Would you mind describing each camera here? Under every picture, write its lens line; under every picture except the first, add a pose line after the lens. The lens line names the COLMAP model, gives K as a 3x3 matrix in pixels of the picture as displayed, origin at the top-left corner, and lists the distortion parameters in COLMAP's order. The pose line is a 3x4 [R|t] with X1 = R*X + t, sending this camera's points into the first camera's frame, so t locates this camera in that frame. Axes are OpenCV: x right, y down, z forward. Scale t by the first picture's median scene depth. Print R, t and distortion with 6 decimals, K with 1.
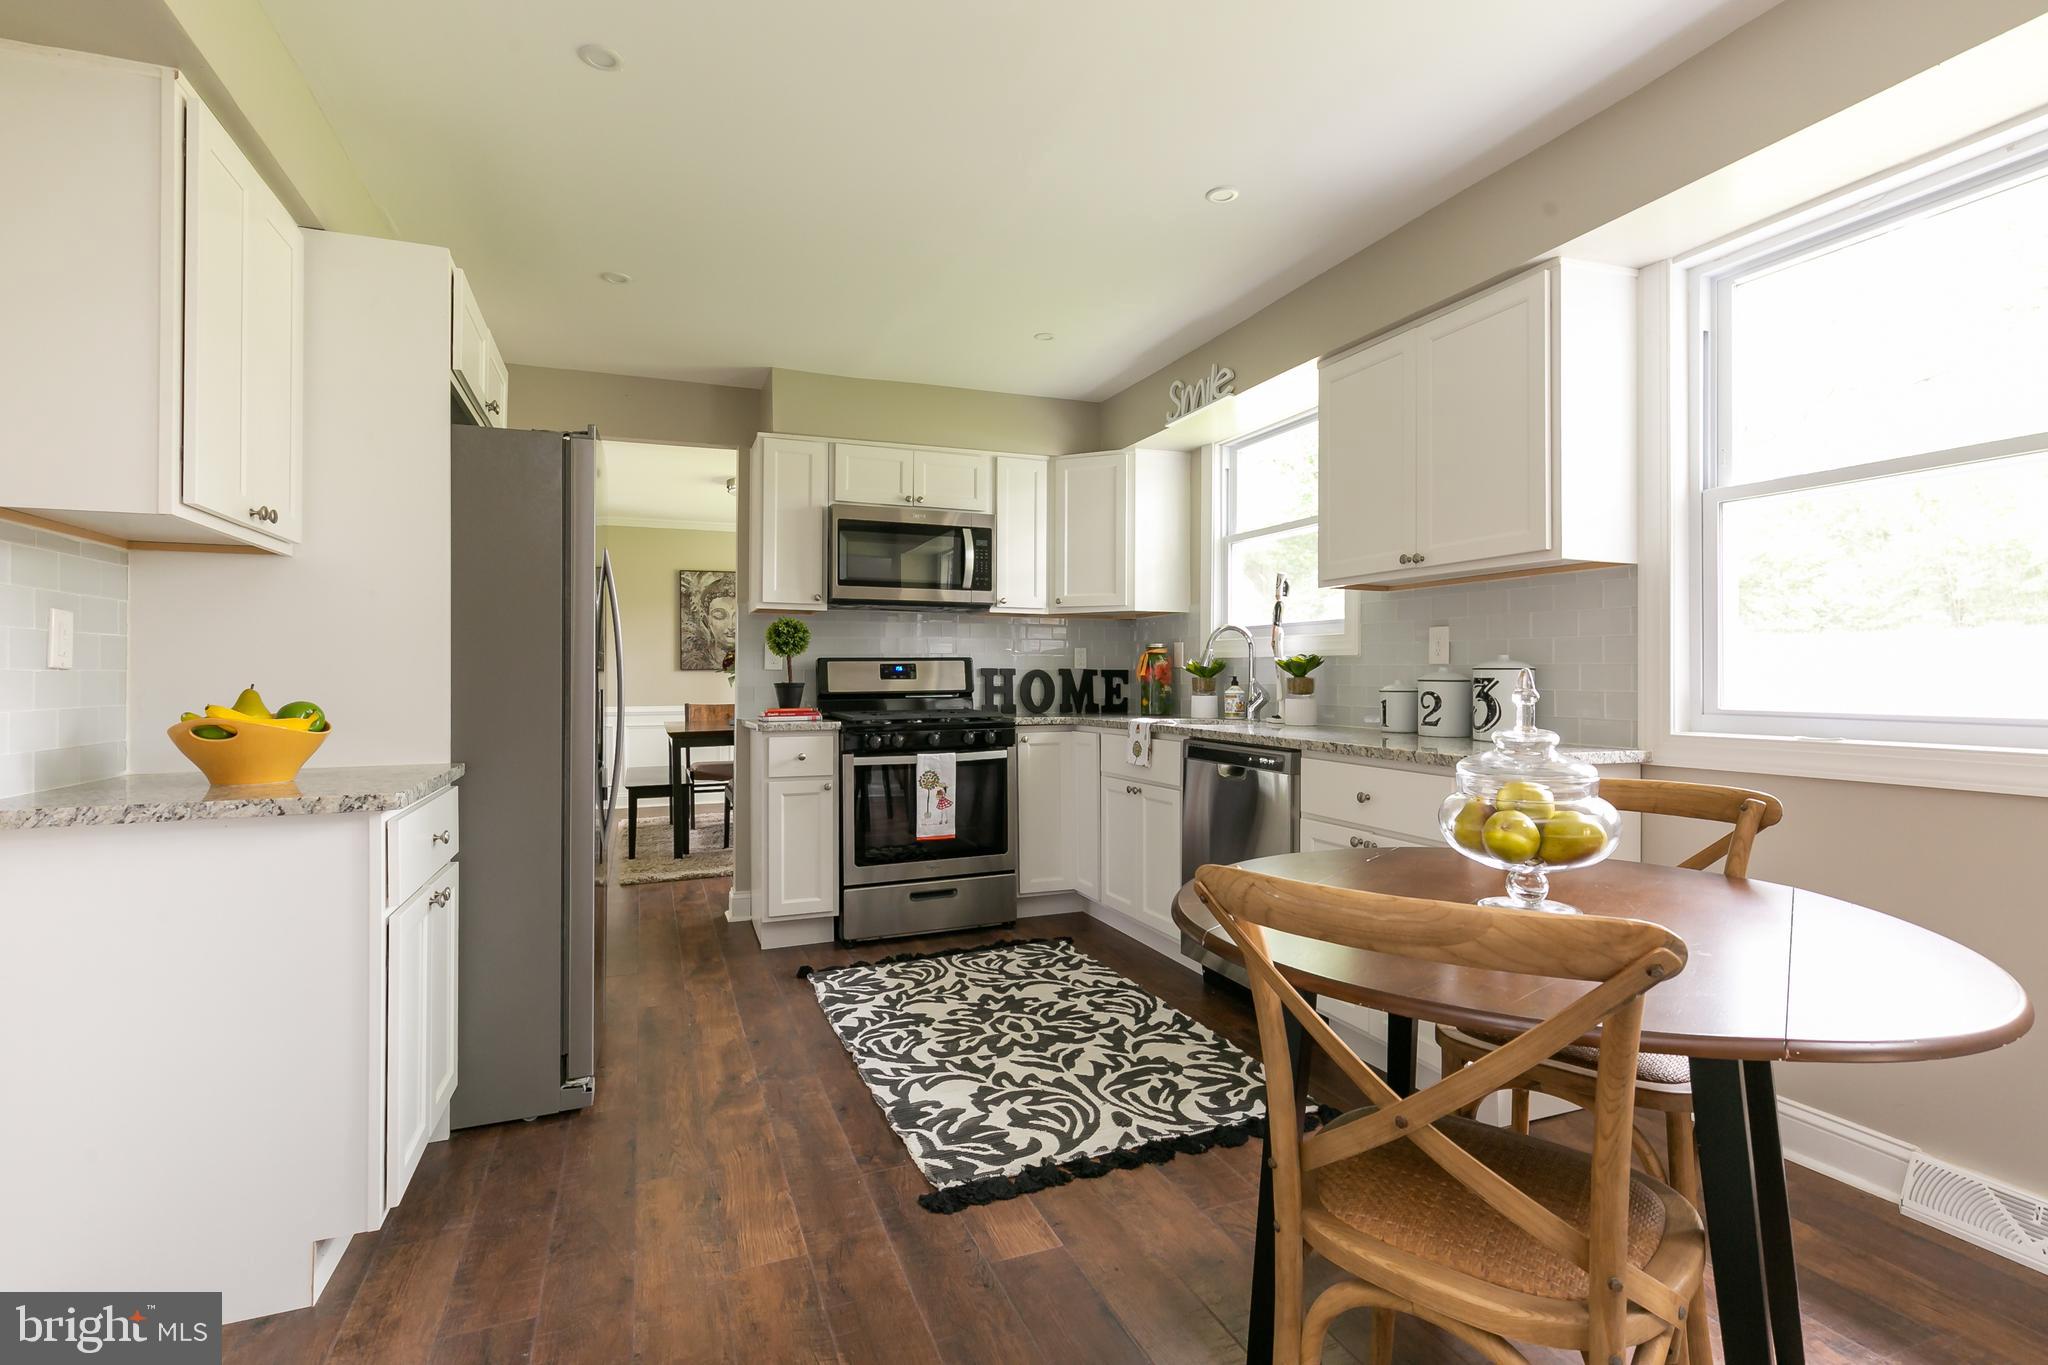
lens RADIAL K [[949.2, 0, 1024.0], [0, 949.2, 682.5], [0, 0, 1]] dist [-0.000117, 0.000026]
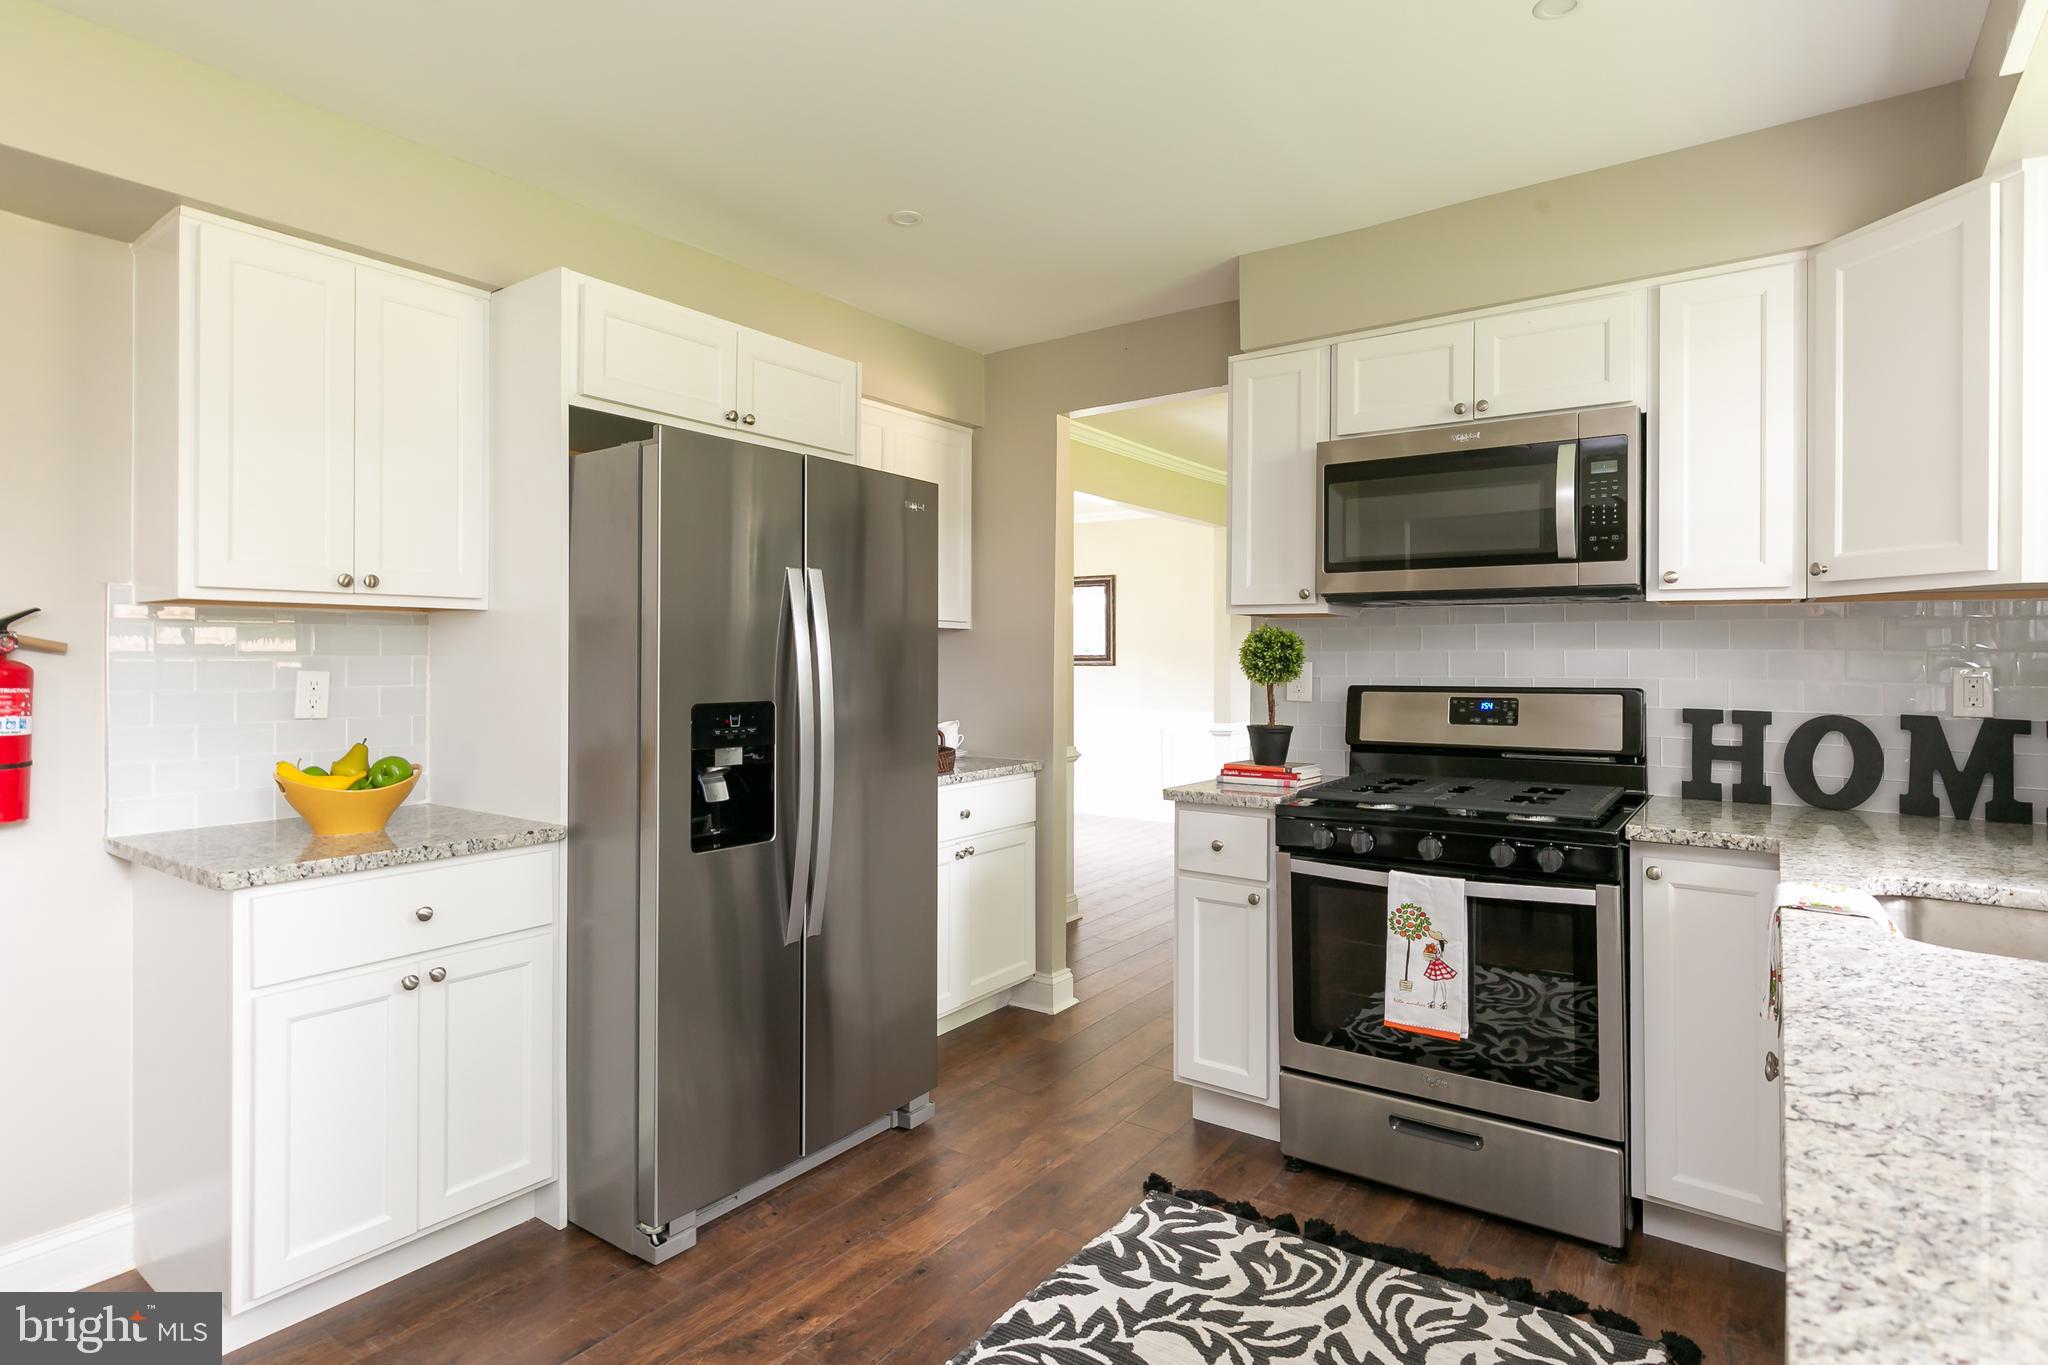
lens RADIAL K [[1061.8, 0, 1019.4], [0, 1061.8, 665.3], [0, 0, 1]] dist [-0.001207, -0.000729]
pose [[0.536773, 0.009366, -0.843675, 0.289301], [-0.010083, 0.999938, 0.004685, -0.044535], [0.843666, 0.005992, 0.536834, 0.475700]]
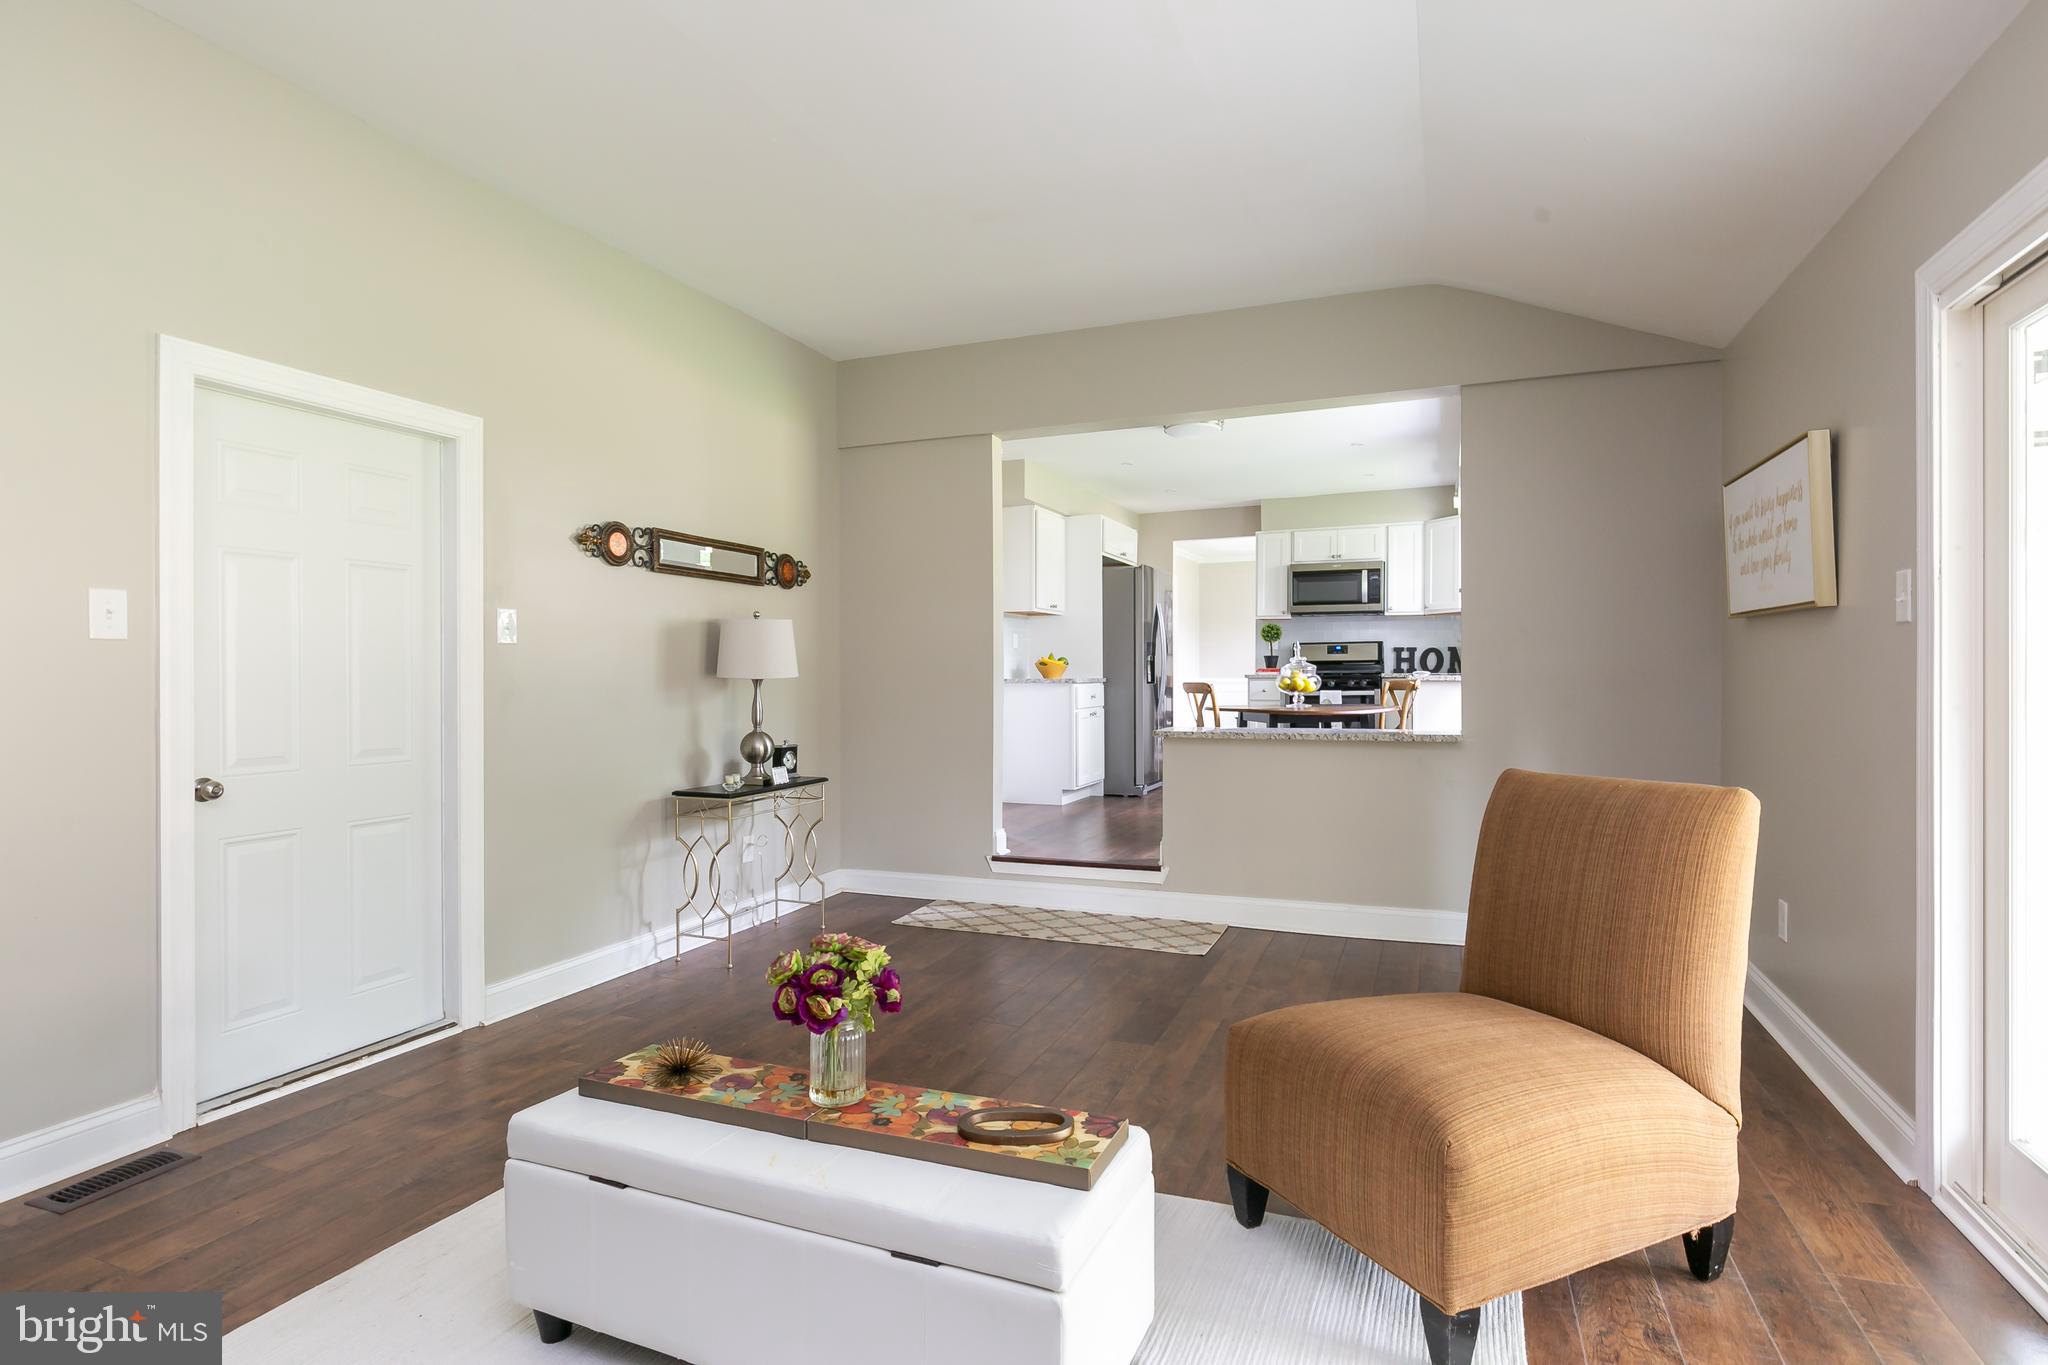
lens RADIAL K [[1035.6, 0, 1024.0], [0, 1035.6, 682.5], [0, 0, 1]] dist [0.000405, -0.000089]
pose [[0.718735, 0.005524, -0.695262, 0.919439], [-0.003102, 0.999984, 0.004739, 0.049412], [0.695278, -0.001250, 0.718740, -0.948226]]
